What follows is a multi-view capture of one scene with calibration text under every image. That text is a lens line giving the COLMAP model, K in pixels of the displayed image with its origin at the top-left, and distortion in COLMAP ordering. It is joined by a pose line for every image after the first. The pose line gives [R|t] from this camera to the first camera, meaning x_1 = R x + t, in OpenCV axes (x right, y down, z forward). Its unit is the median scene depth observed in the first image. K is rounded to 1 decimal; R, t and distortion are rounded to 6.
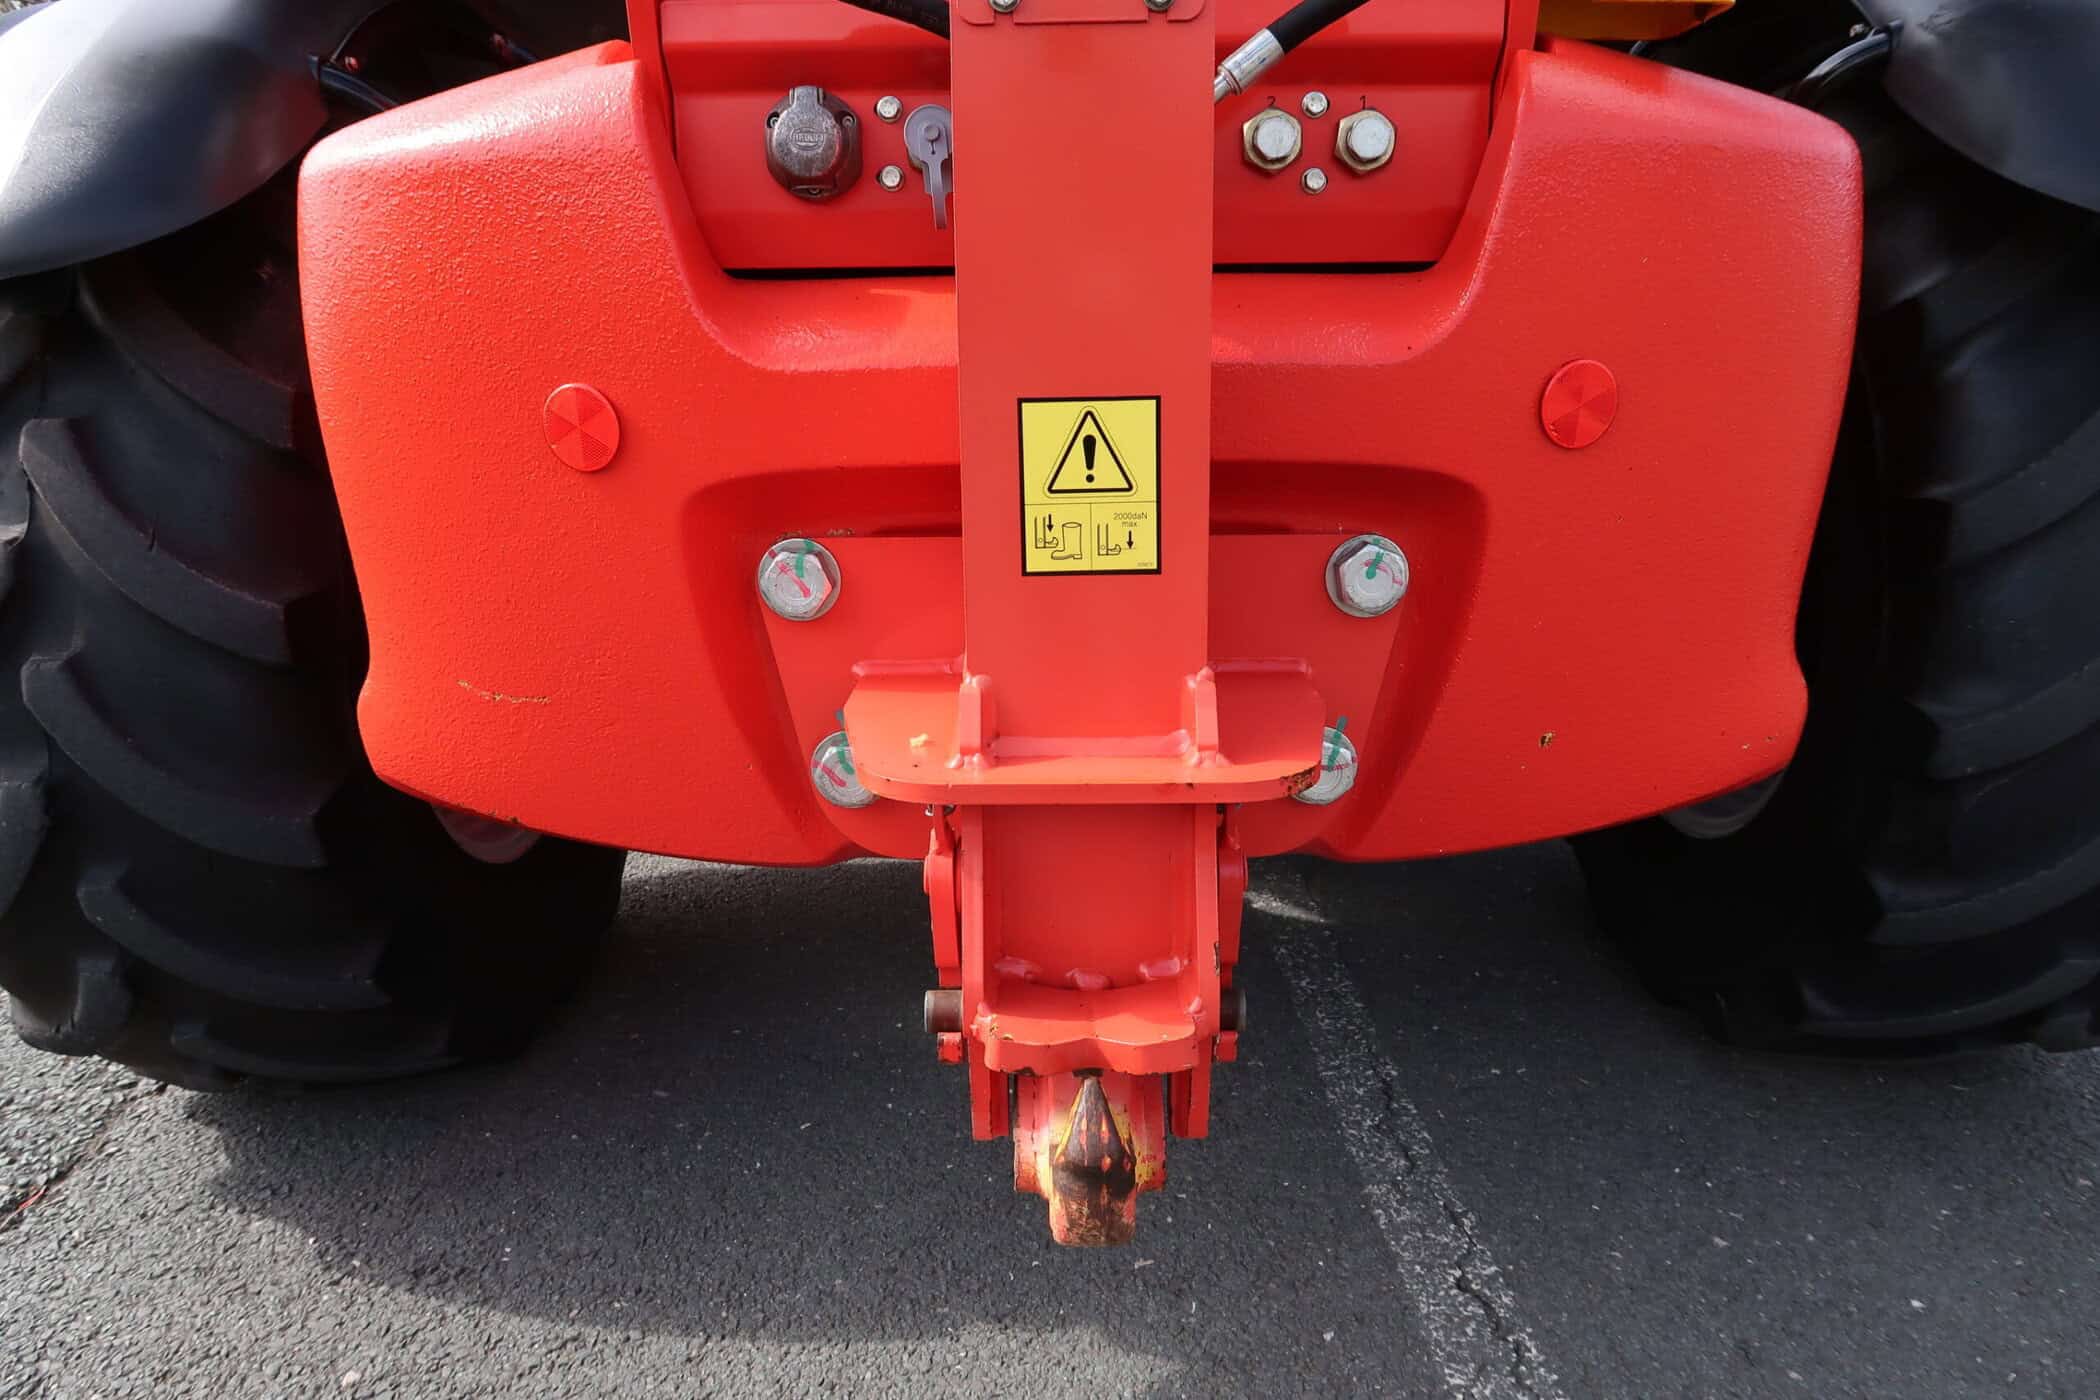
lens RADIAL K [[1439.3, 0, 1051.2], [0, 1439.3, 696.8], [0, 0, 1]] dist [-0.021656, 0.004084]
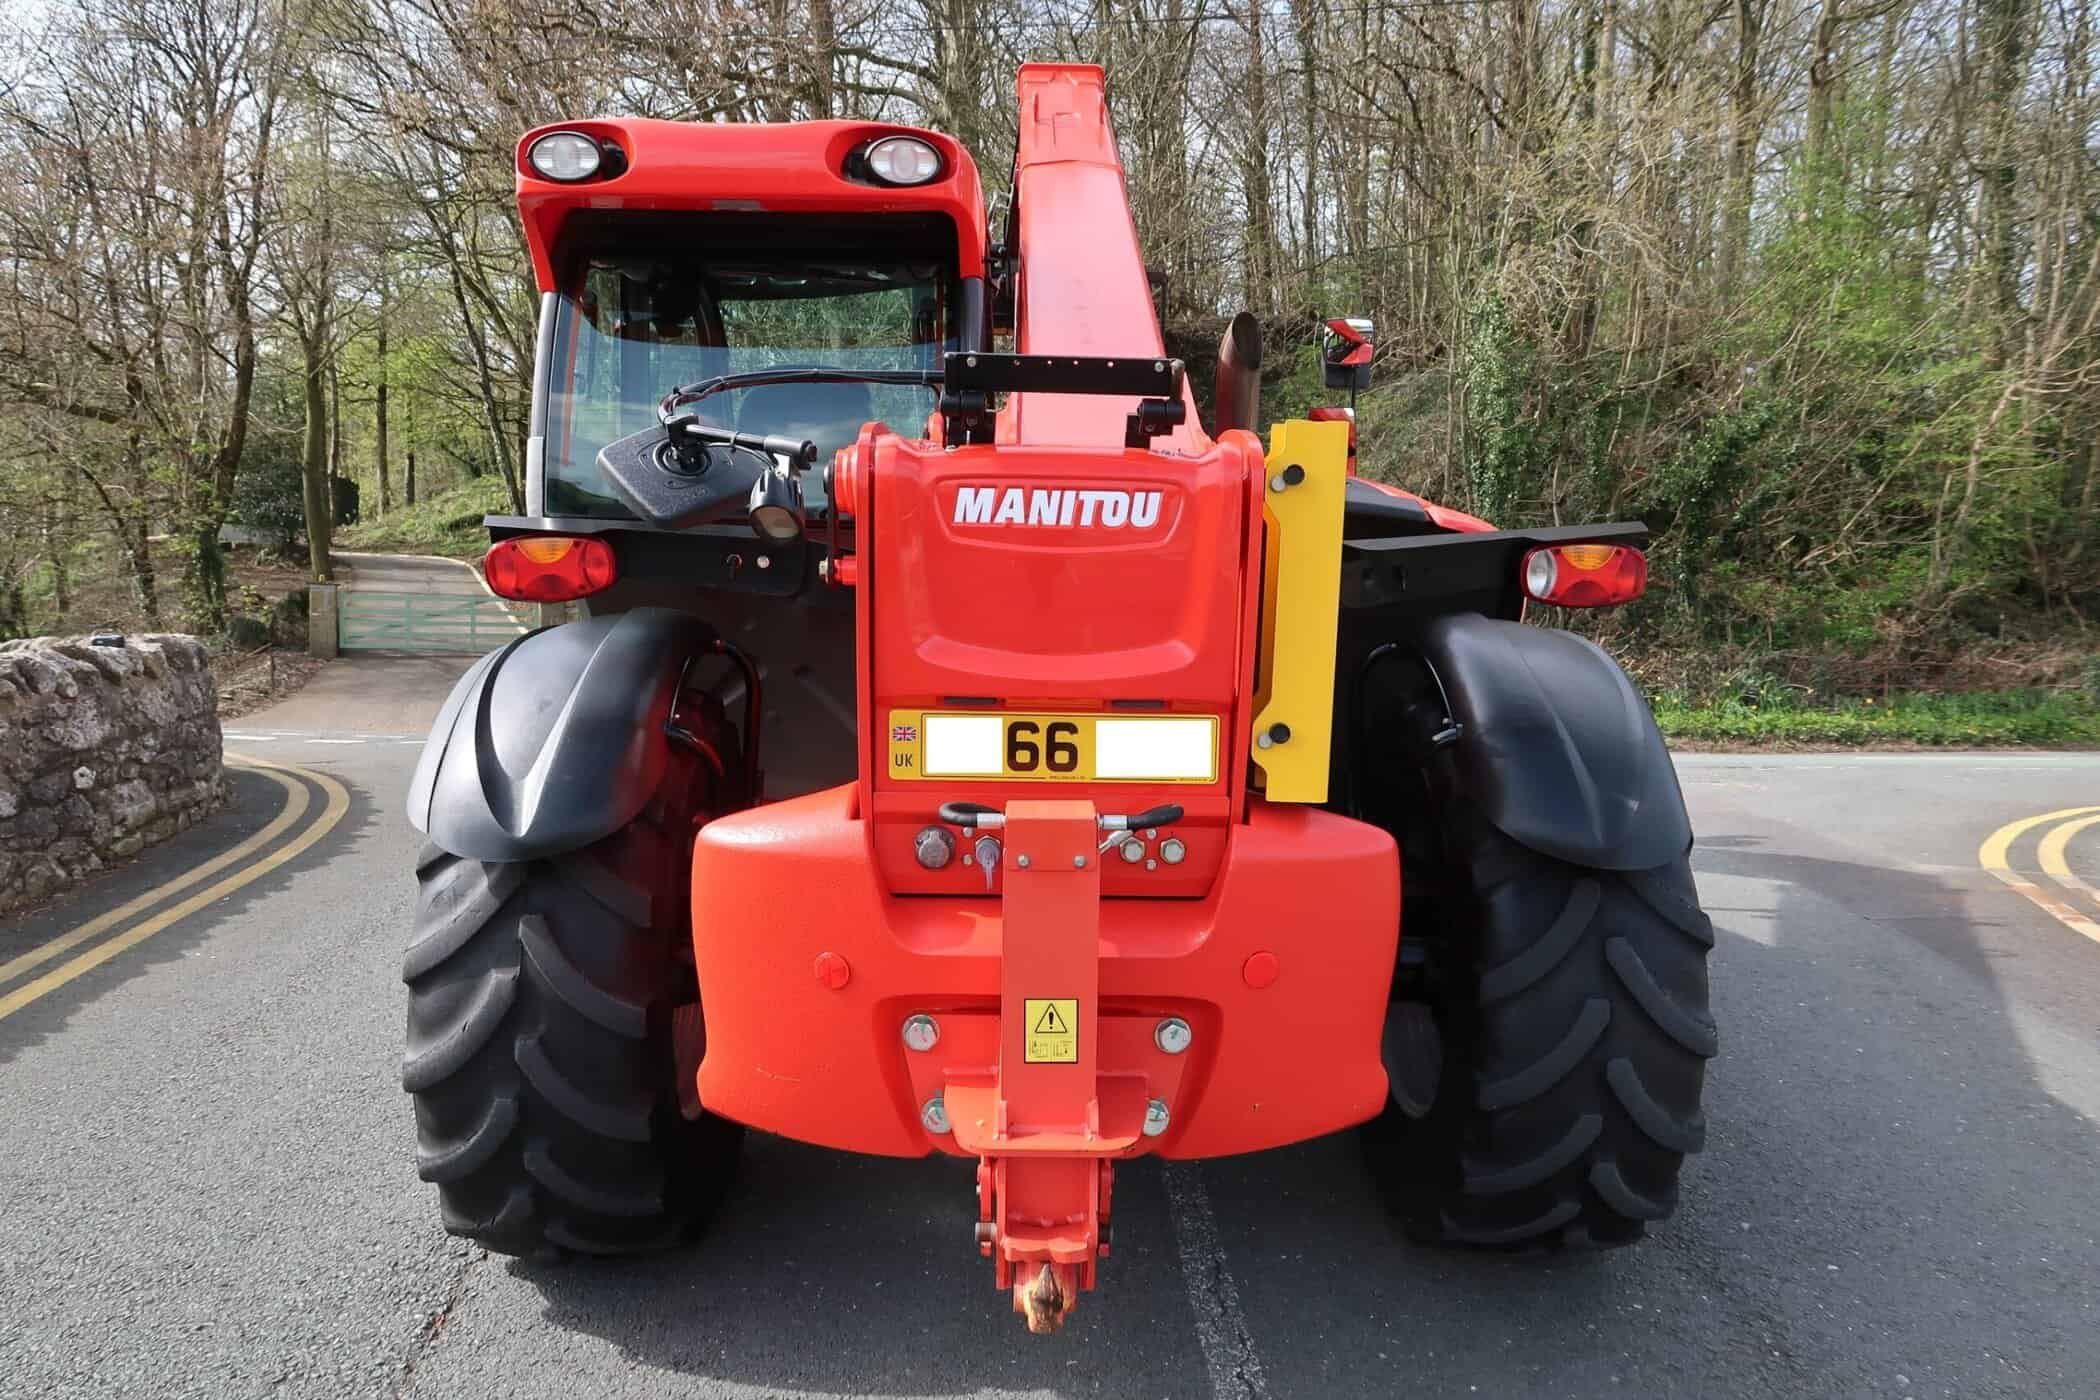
lens RADIAL K [[1439.3, 0, 1048.8], [0, 1439.3, 700.2], [0, 0, 1]] dist [-0.021656, 0.004084]
pose [[0.999463, 0.023584, 0.022762, -0.041757], [-0.021133, 0.994508, -0.102505, -0.392308], [-0.025055, 0.101969, 0.994472, -1.364959]]
